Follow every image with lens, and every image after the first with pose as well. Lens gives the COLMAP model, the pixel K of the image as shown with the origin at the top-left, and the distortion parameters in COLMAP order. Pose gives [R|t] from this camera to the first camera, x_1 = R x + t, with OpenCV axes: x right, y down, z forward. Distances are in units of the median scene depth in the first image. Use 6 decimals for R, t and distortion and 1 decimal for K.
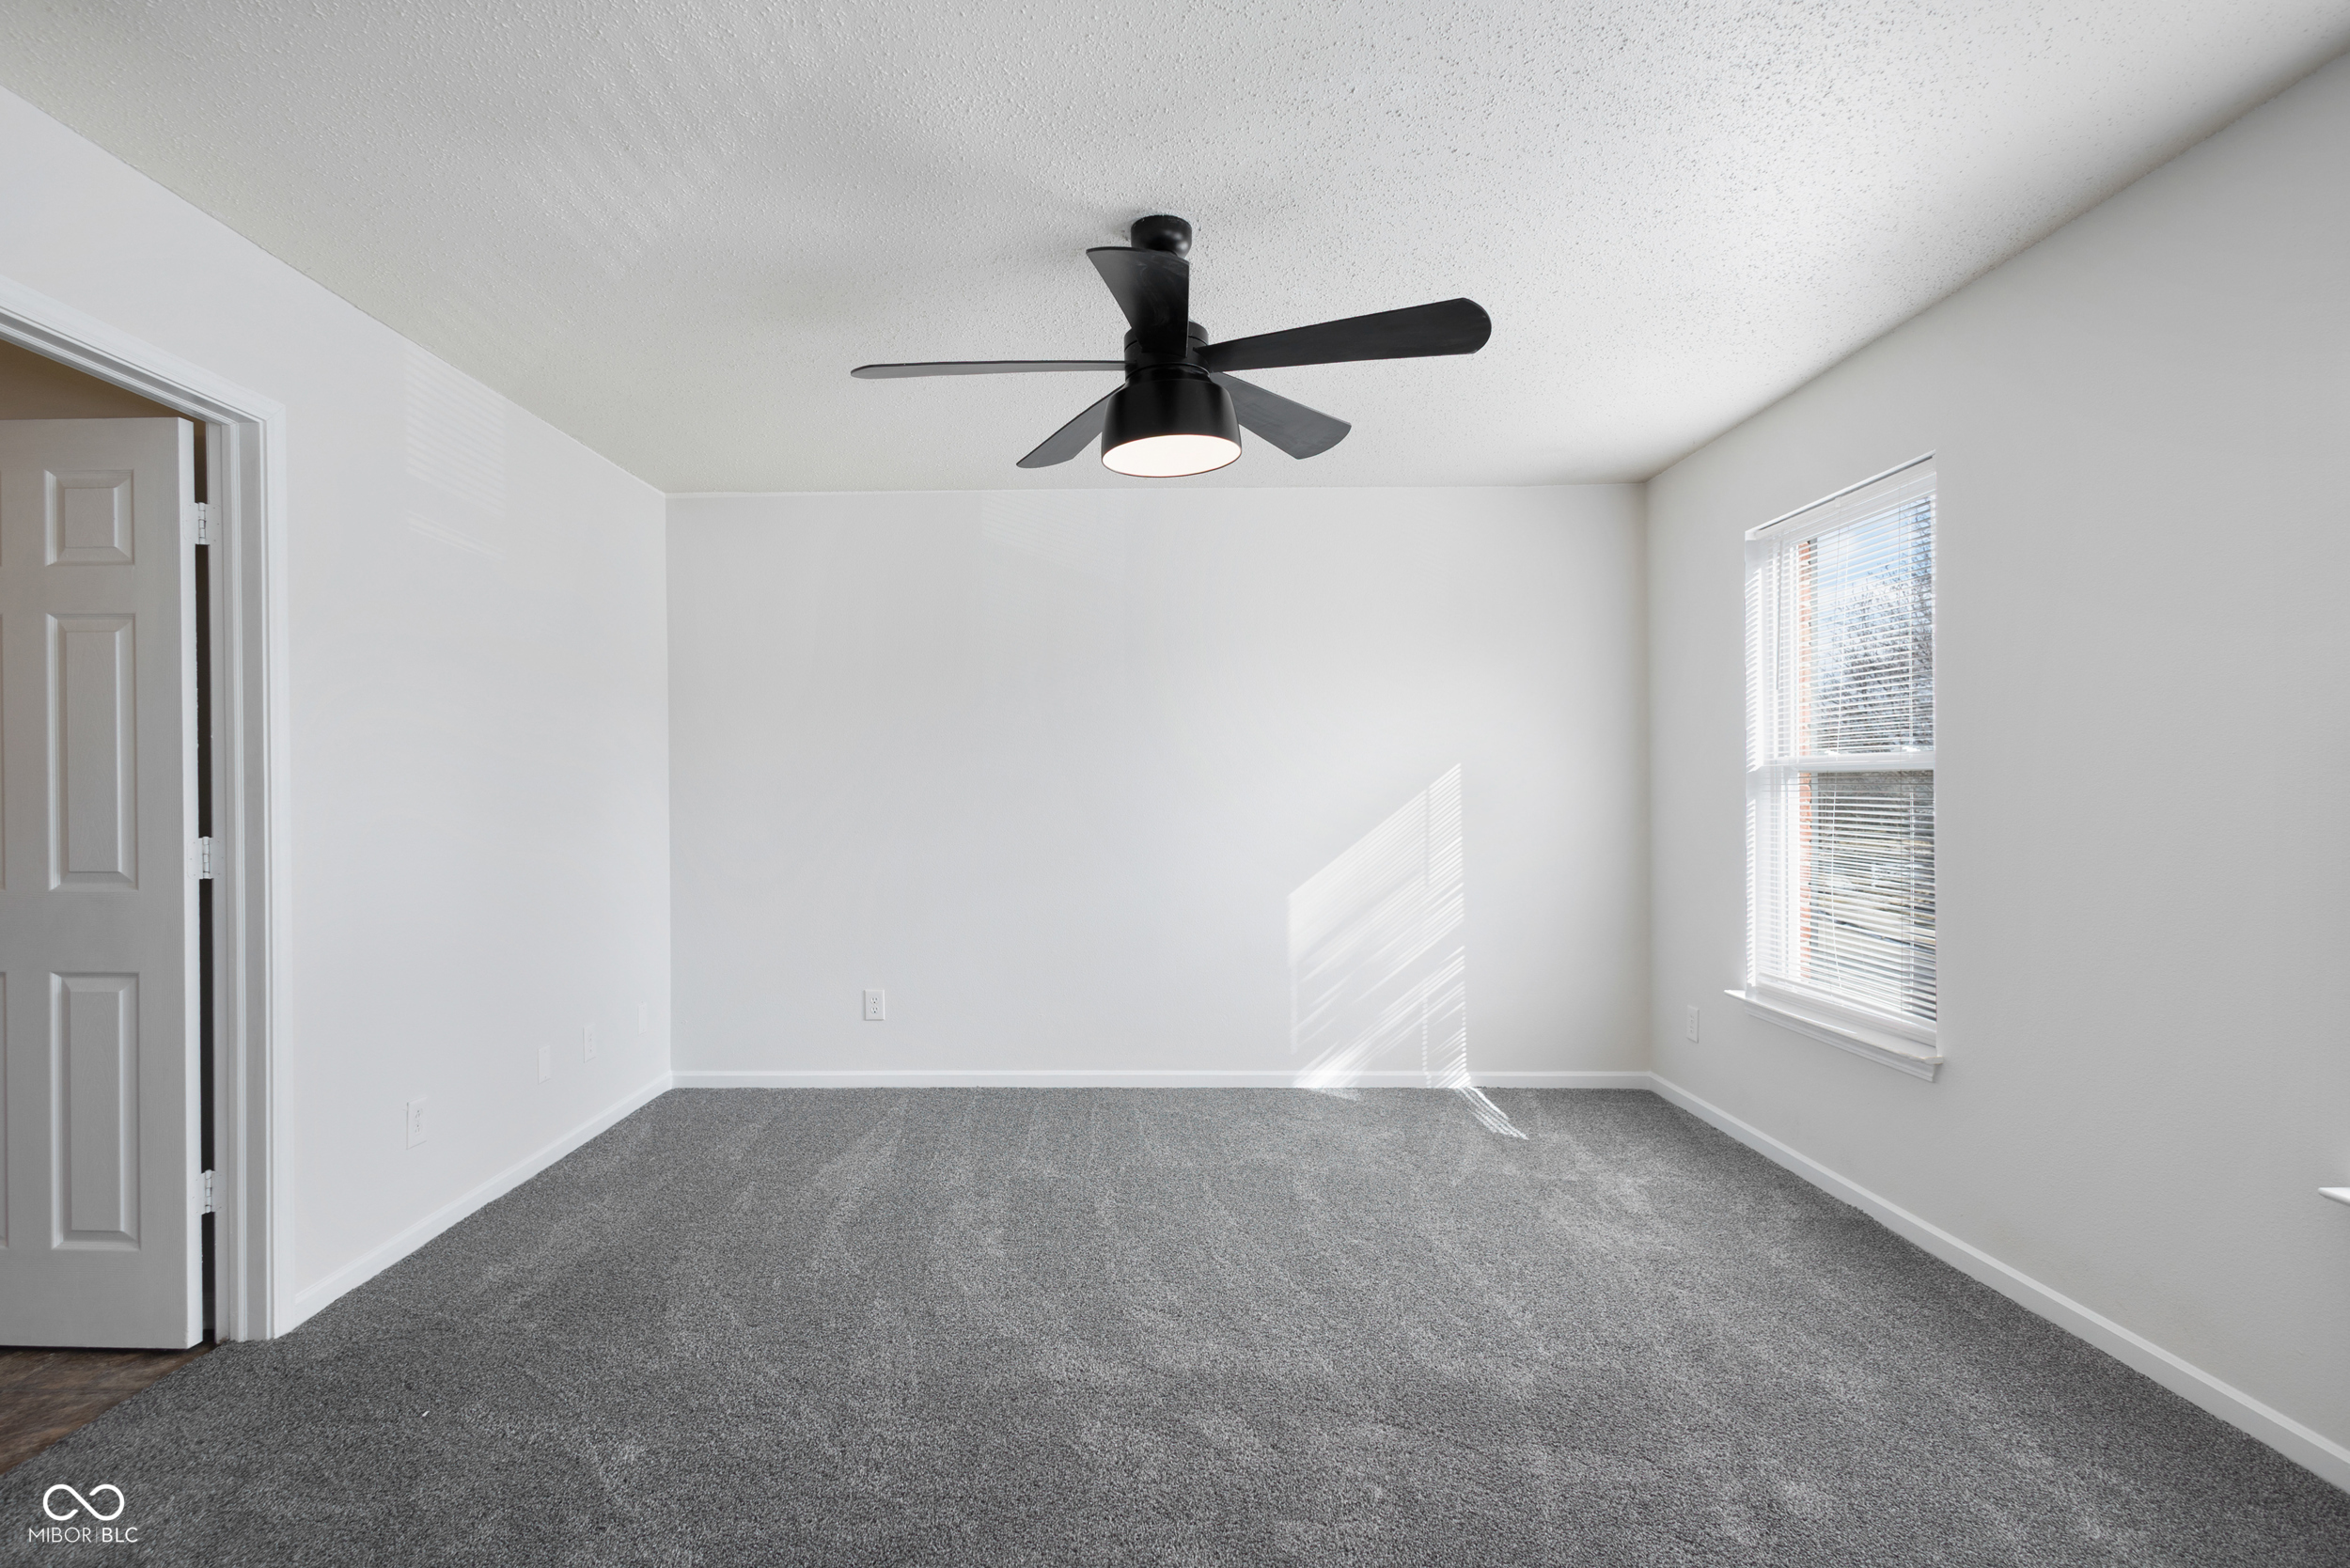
lens RADIAL K [[1094.5, 0, 1178.7], [0, 1094.5, 789.2], [0, 0, 1]] dist [0.008650, -0.000454]
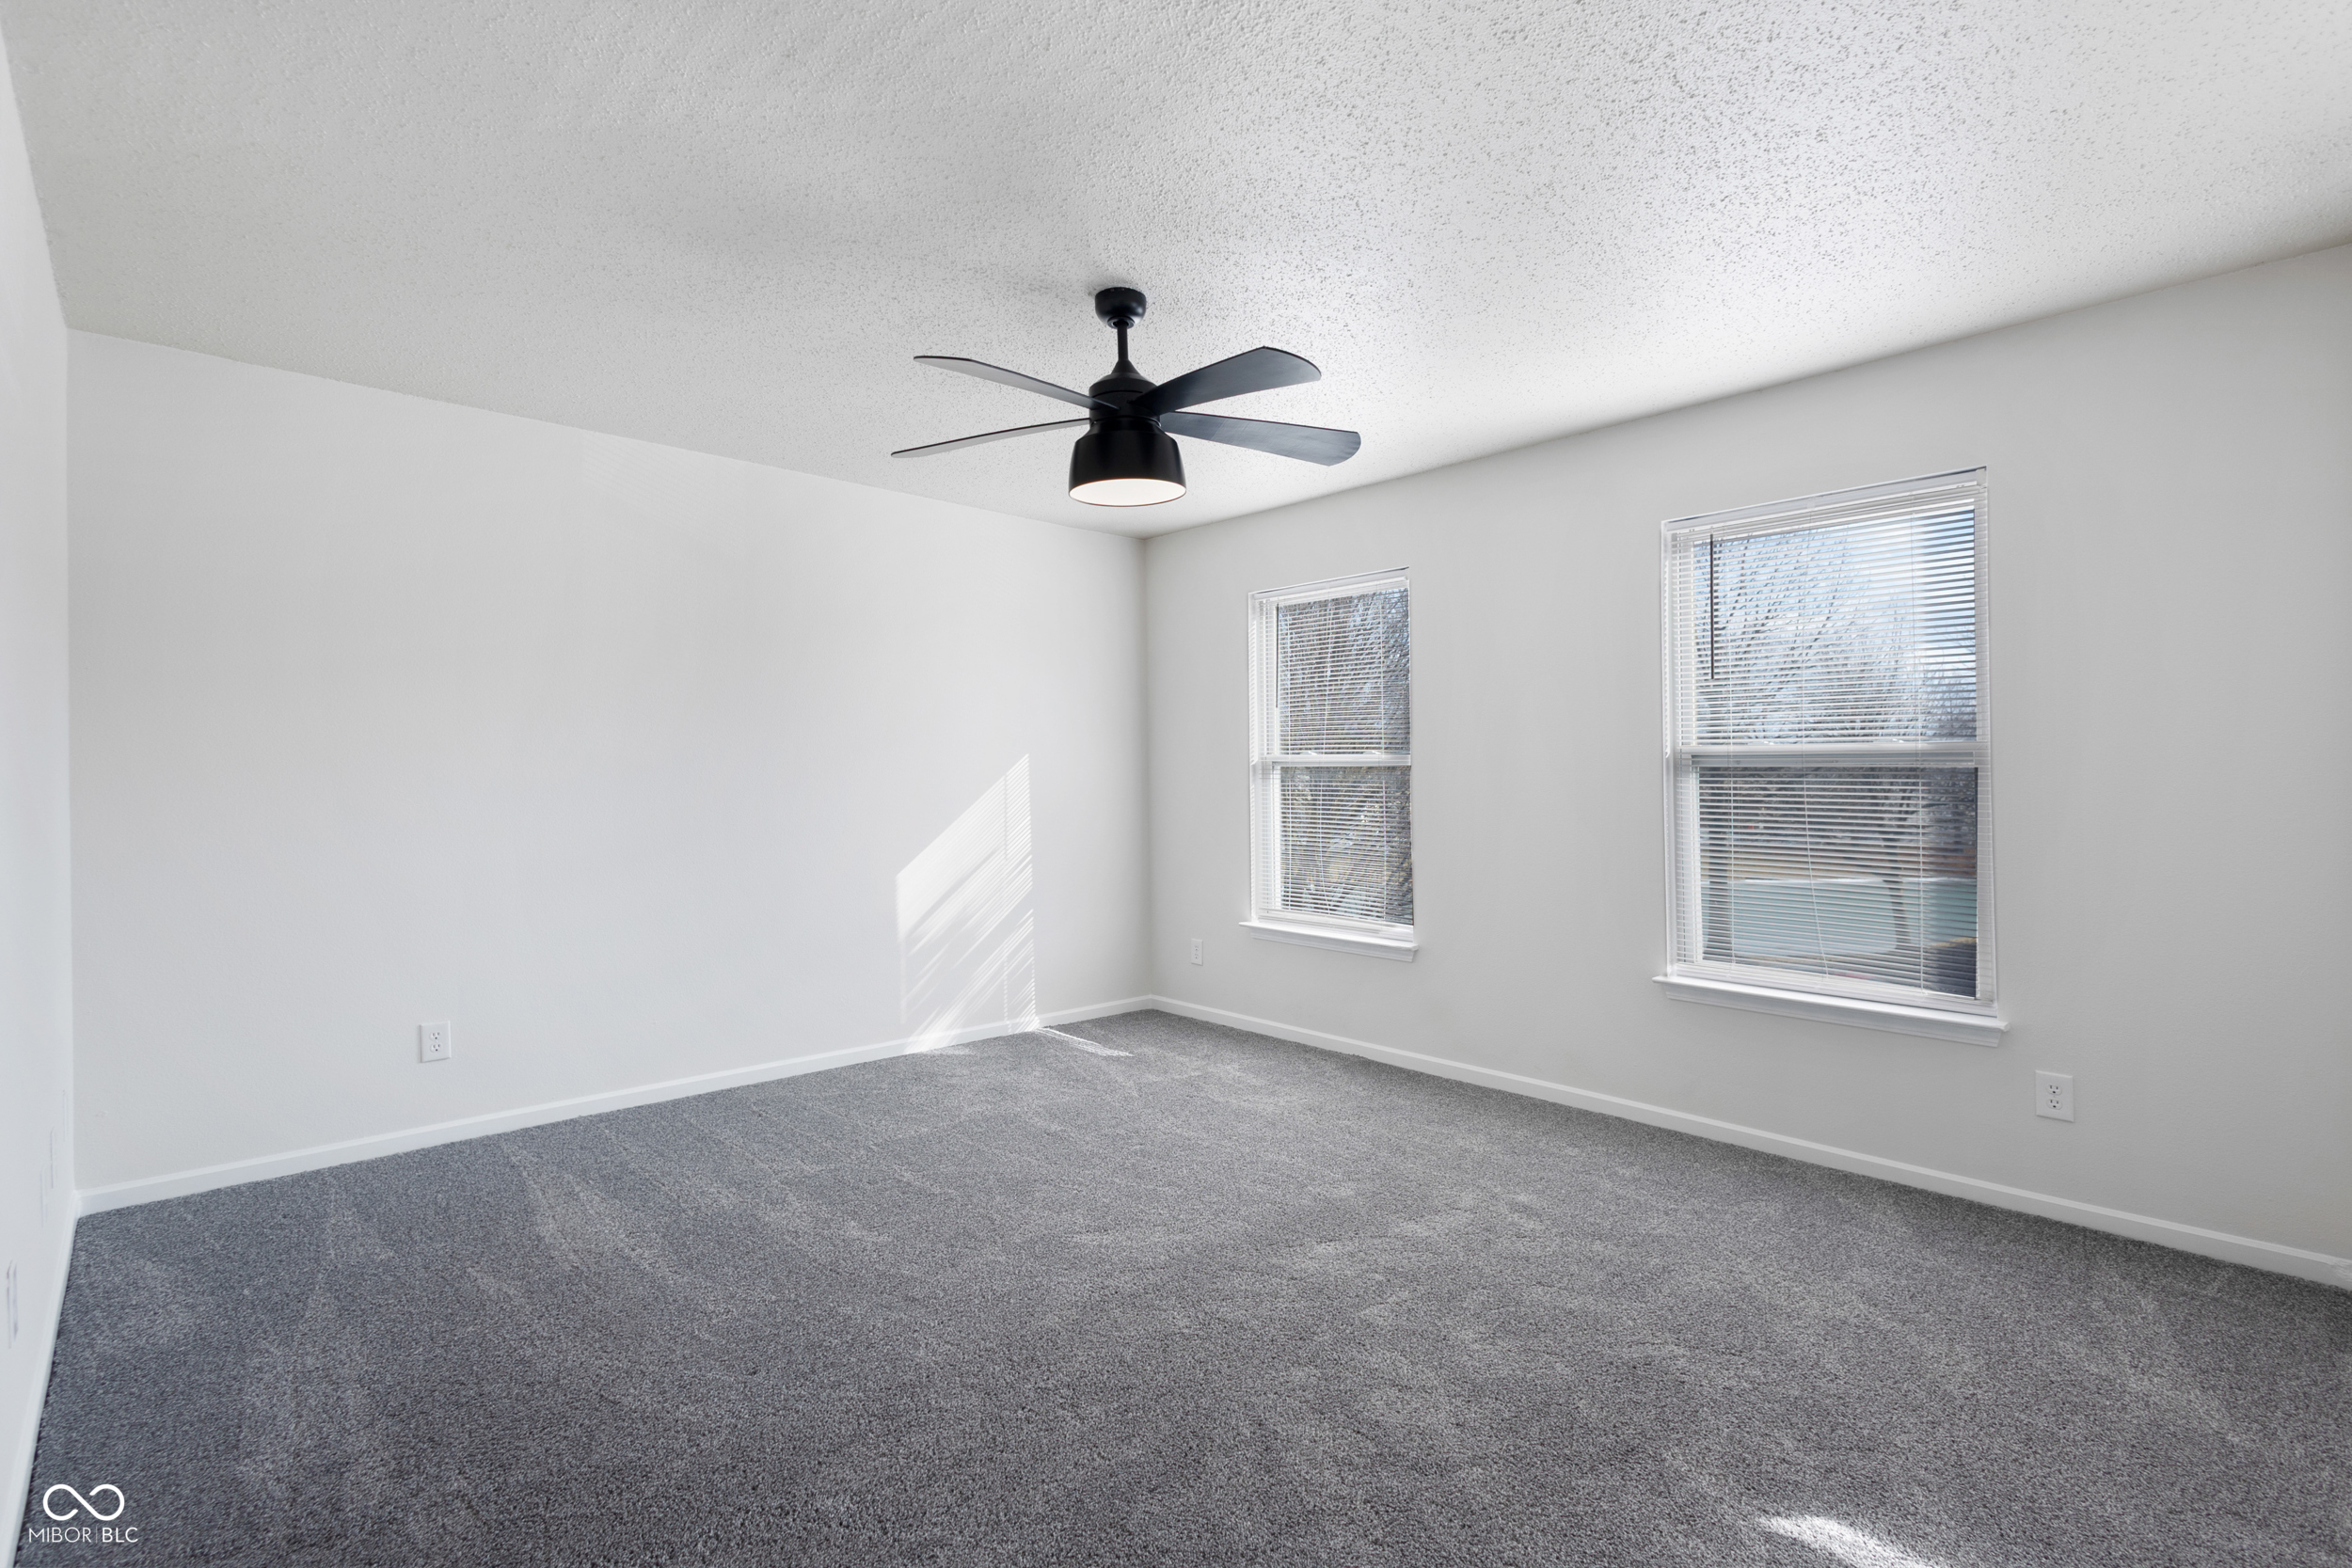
lens RADIAL K [[1030.7, 0, 1166.9], [0, 1030.7, 769.6], [0, 0, 1]] dist [0.013469, 0.000268]
pose [[0.749894, 0.008904, 0.661498, -0.468005], [-0.006131, 0.999960, -0.006509, -0.001124], [-0.661530, 0.000825, 0.749919, 0.093068]]
